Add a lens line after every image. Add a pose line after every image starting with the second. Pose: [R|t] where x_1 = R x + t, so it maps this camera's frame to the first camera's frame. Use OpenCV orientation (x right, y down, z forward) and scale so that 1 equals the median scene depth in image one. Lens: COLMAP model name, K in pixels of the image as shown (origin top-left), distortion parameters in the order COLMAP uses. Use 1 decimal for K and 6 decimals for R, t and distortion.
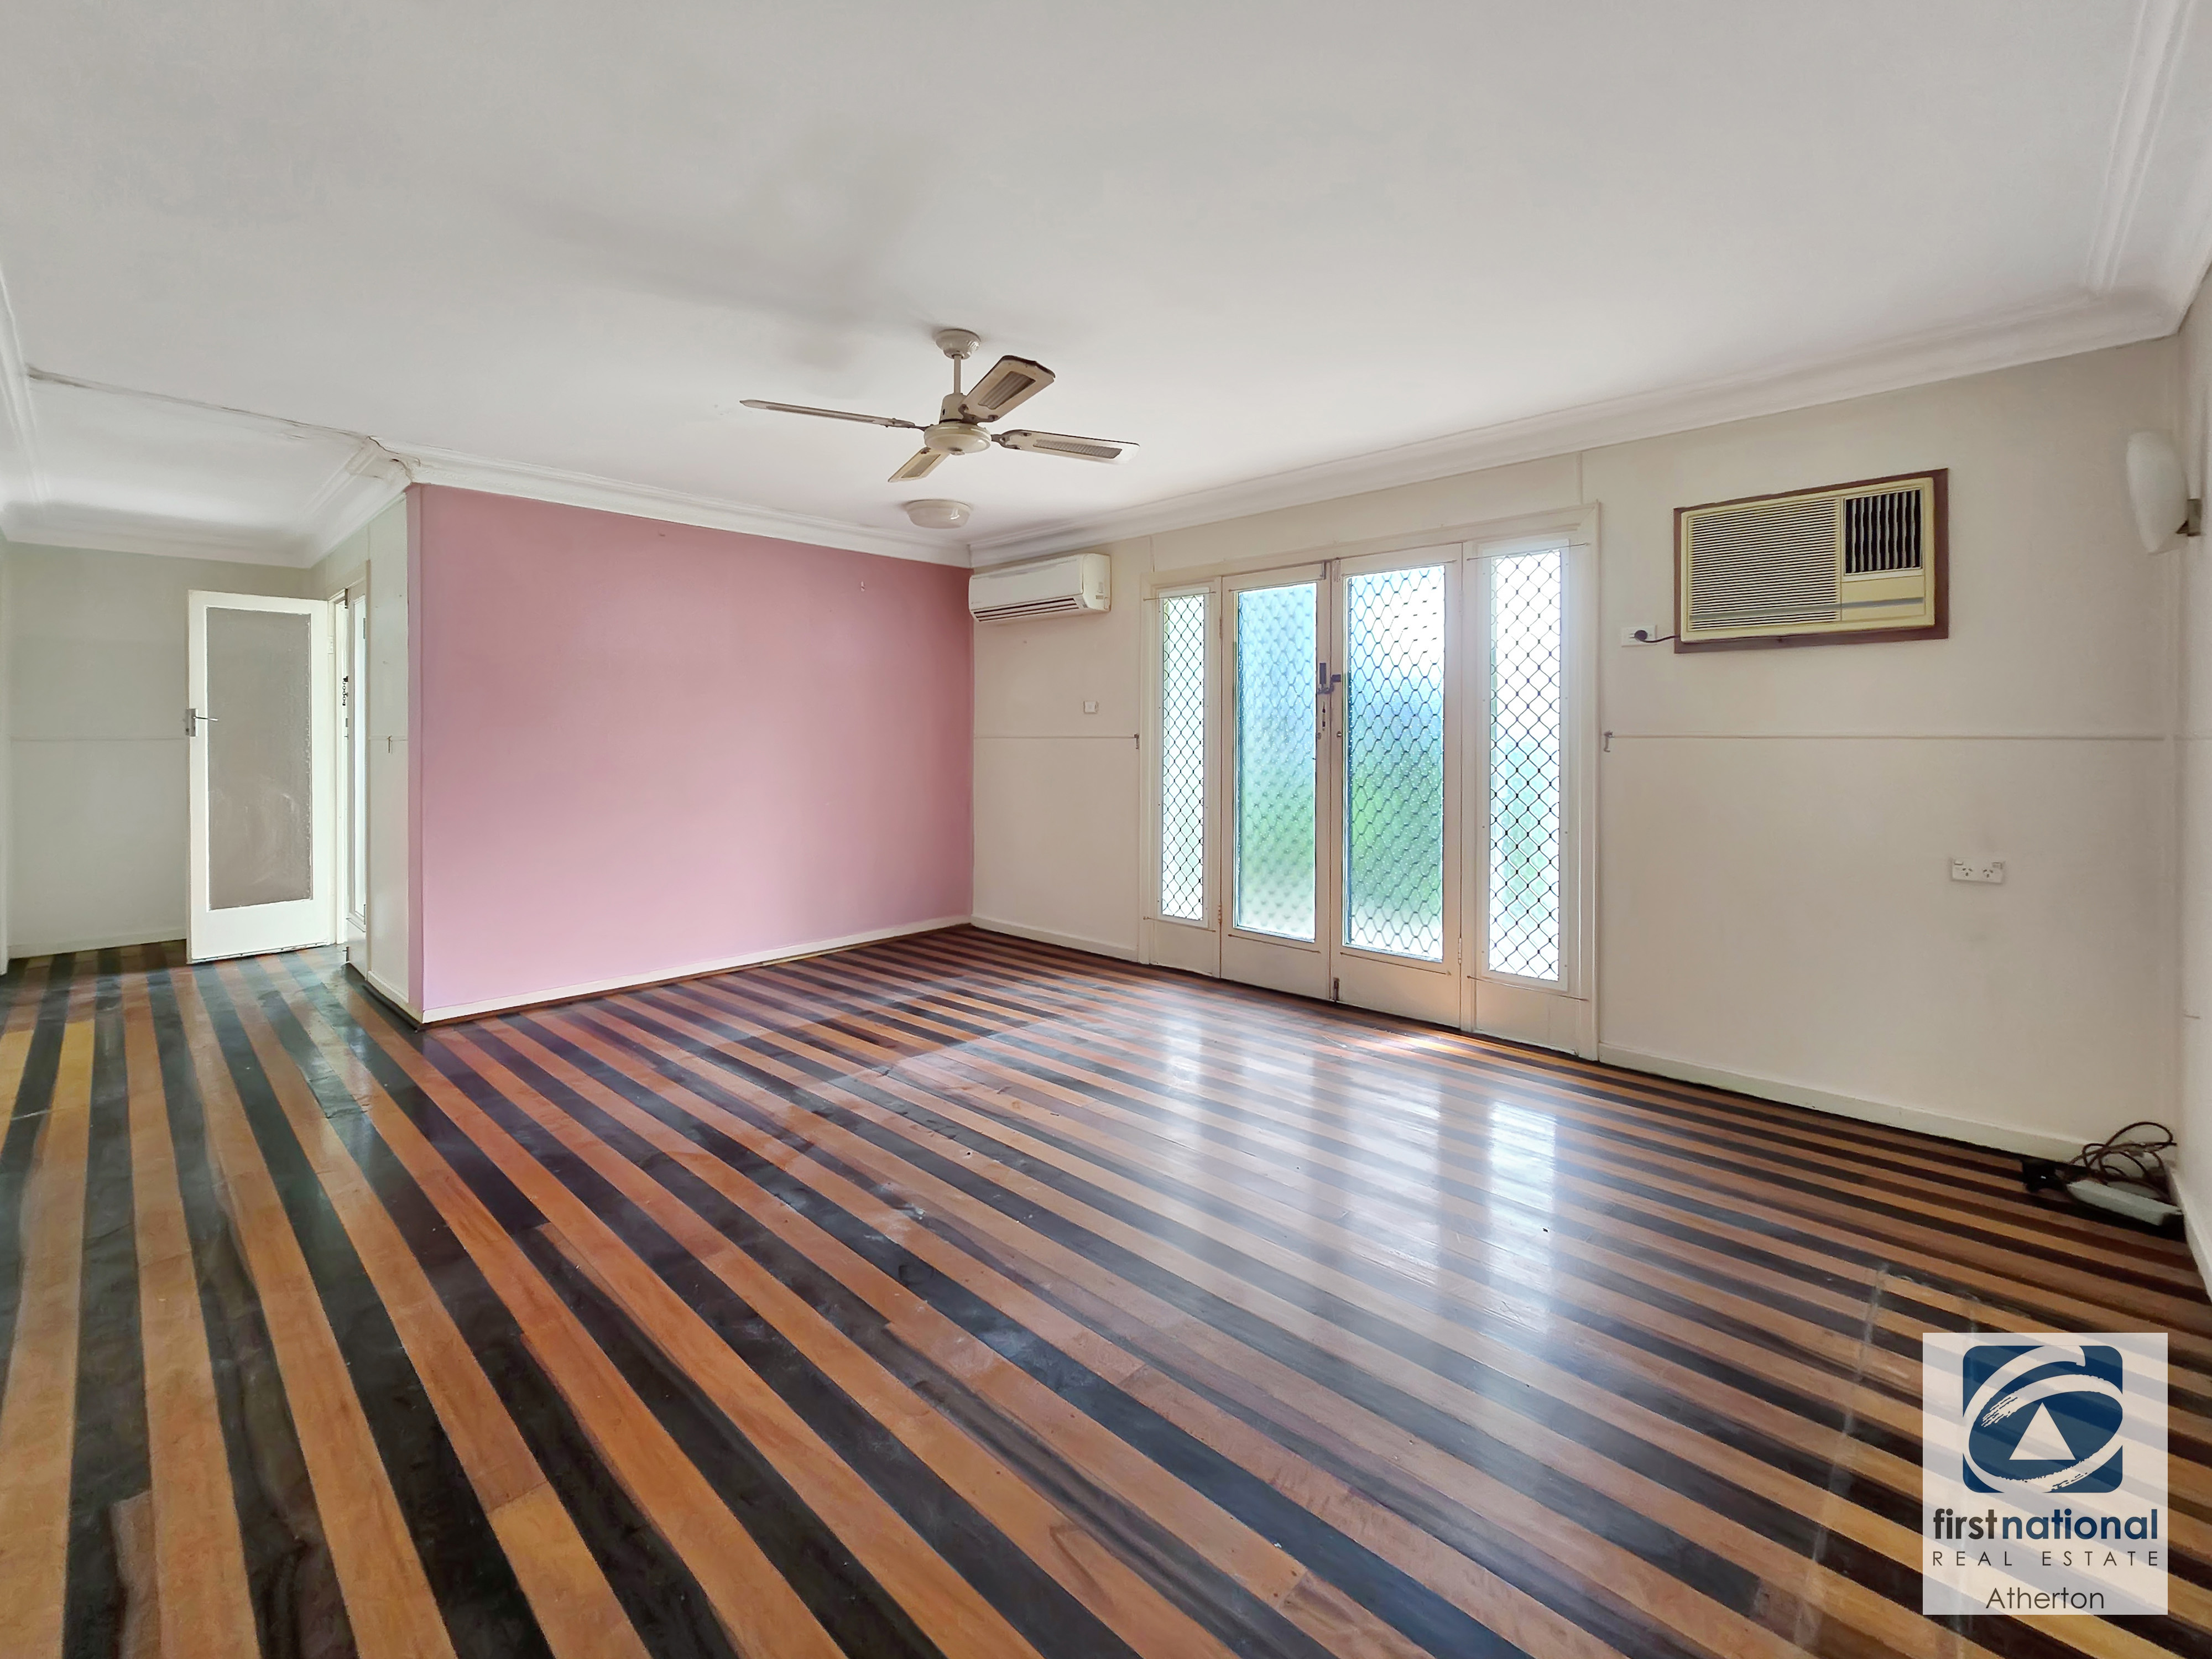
lens RADIAL K [[936.5, 0, 1104.6], [0, 936.5, 826.3], [0, 0, 1]] dist [-0.001912, -0.000039]
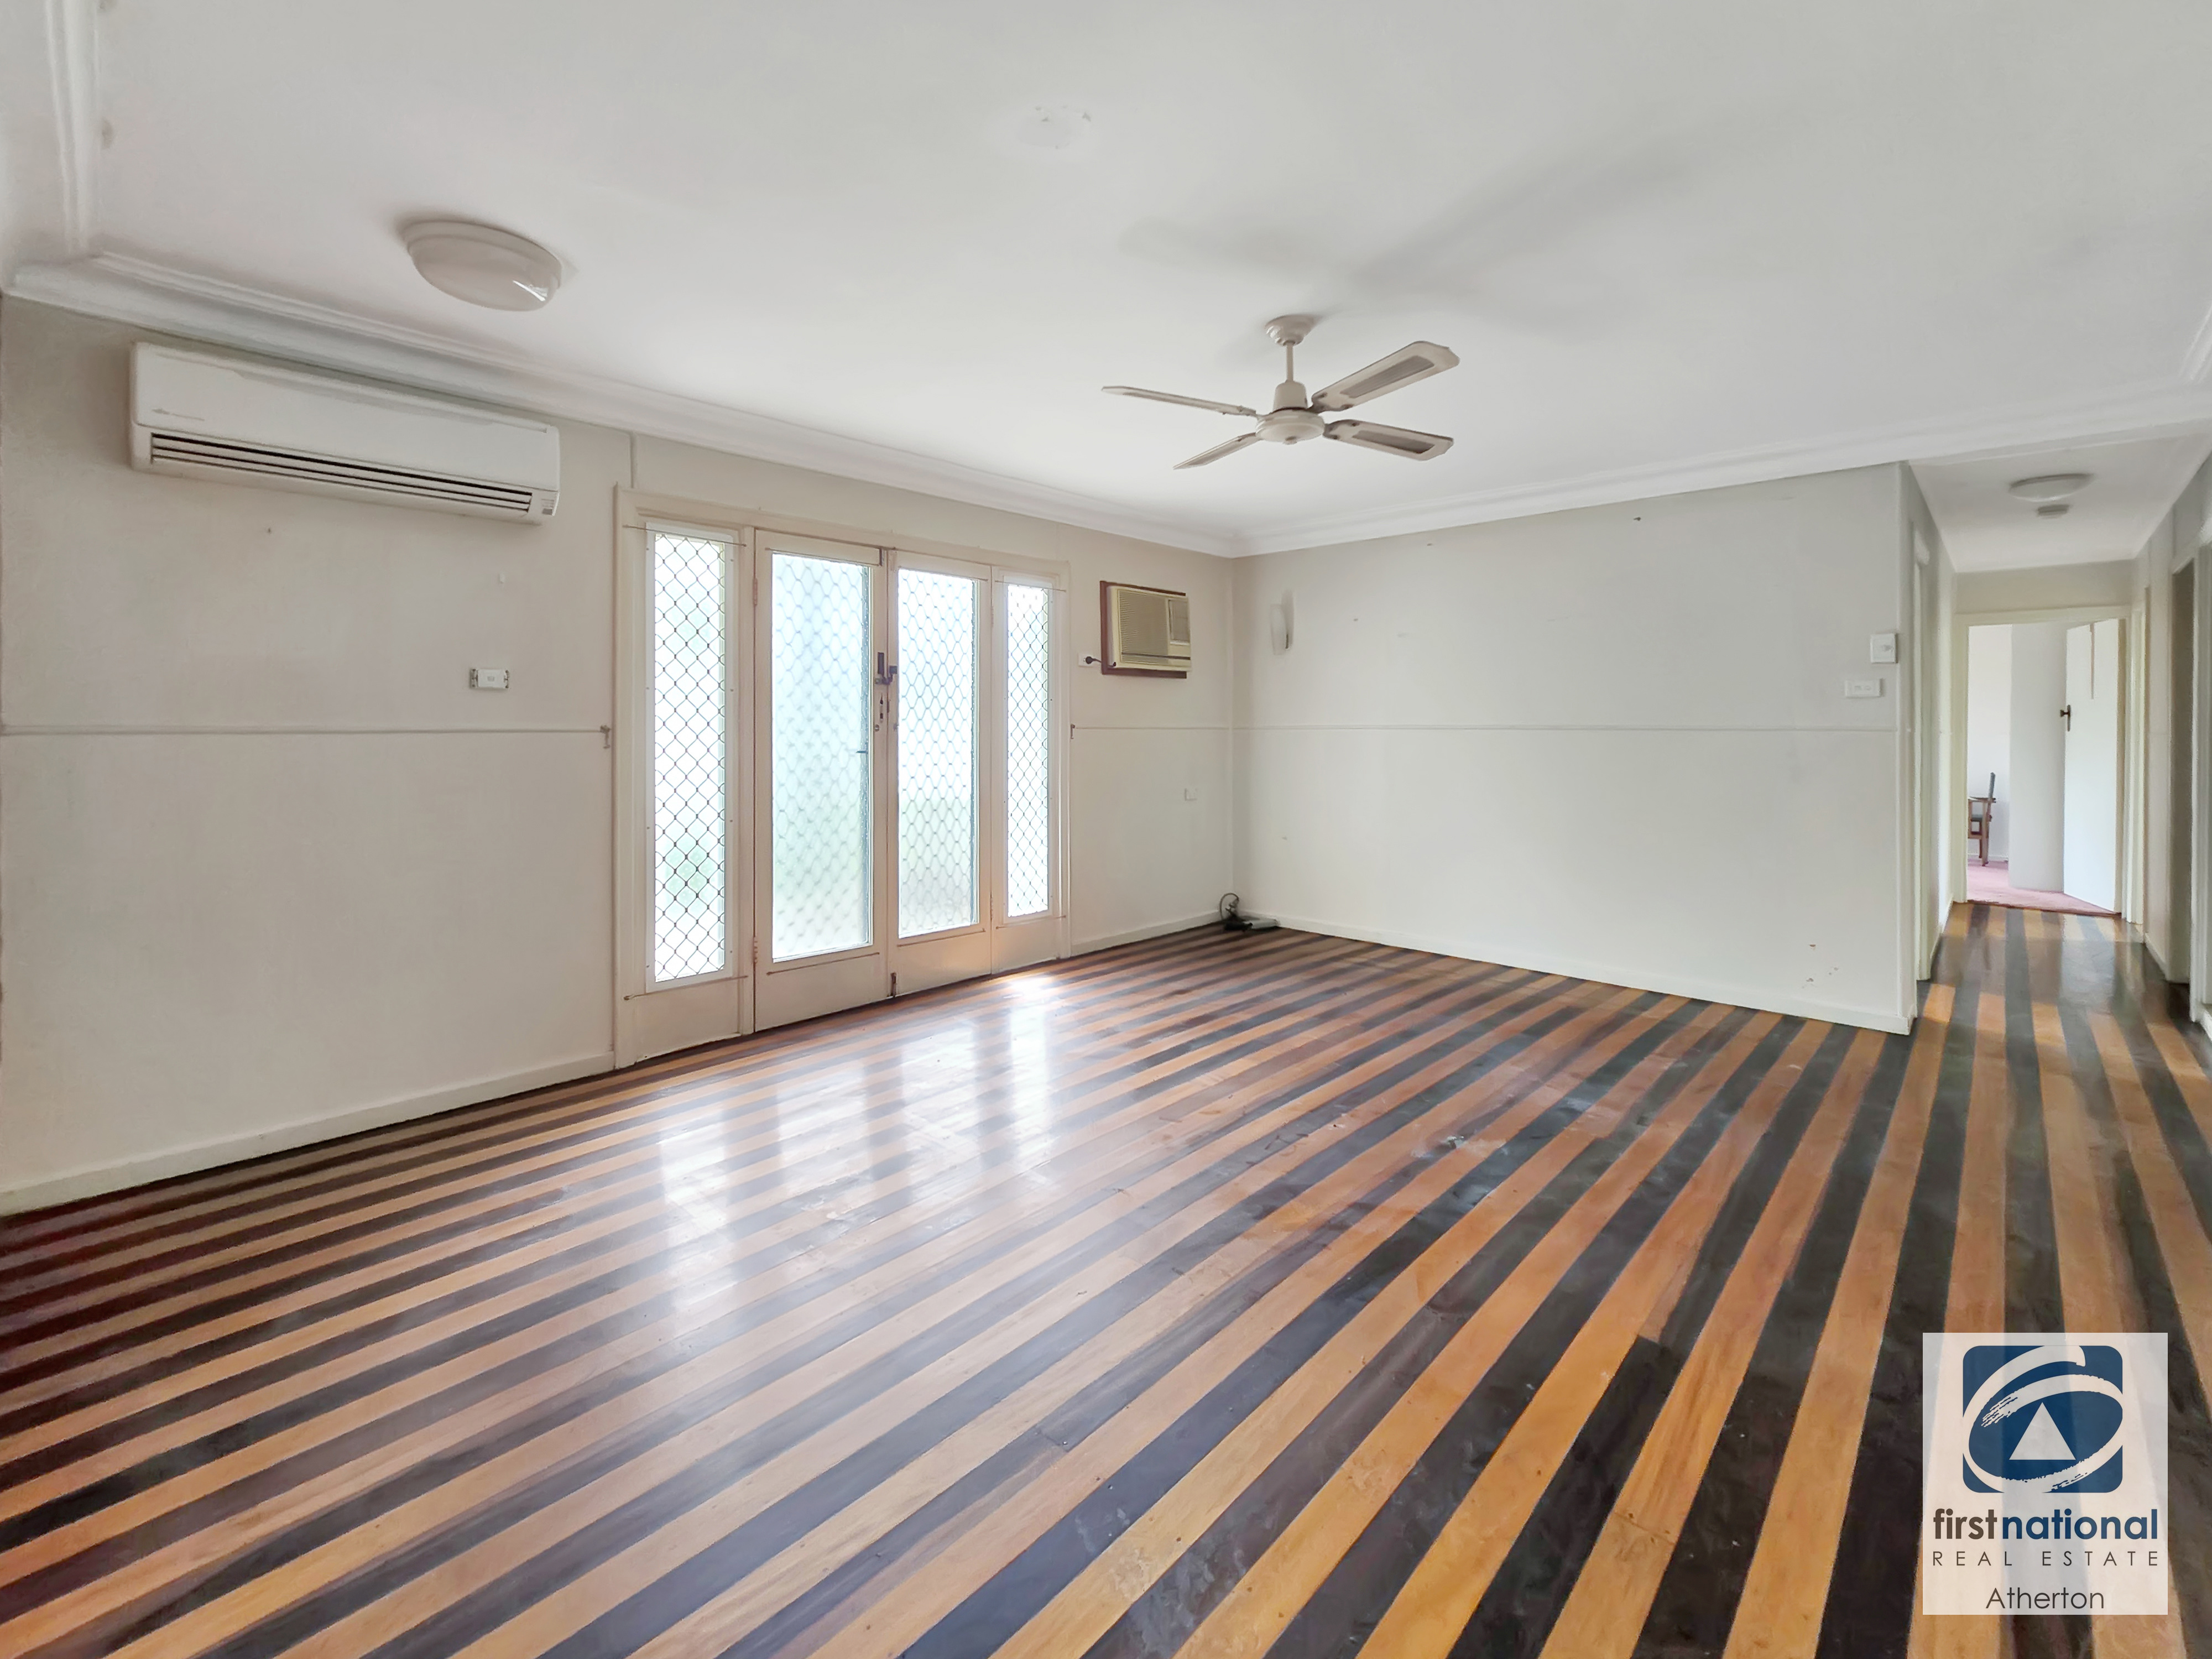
lens RADIAL K [[936.5, 0, 1104.6], [0, 936.5, 826.3], [0, 0, 1]] dist [-0.001912, -0.000039]
pose [[0.016720, -0.109372, 0.993860, -0.758634], [0.093916, 0.989776, 0.107342, -0.081225], [-0.995440, 0.091544, 0.026820, 0.780532]]
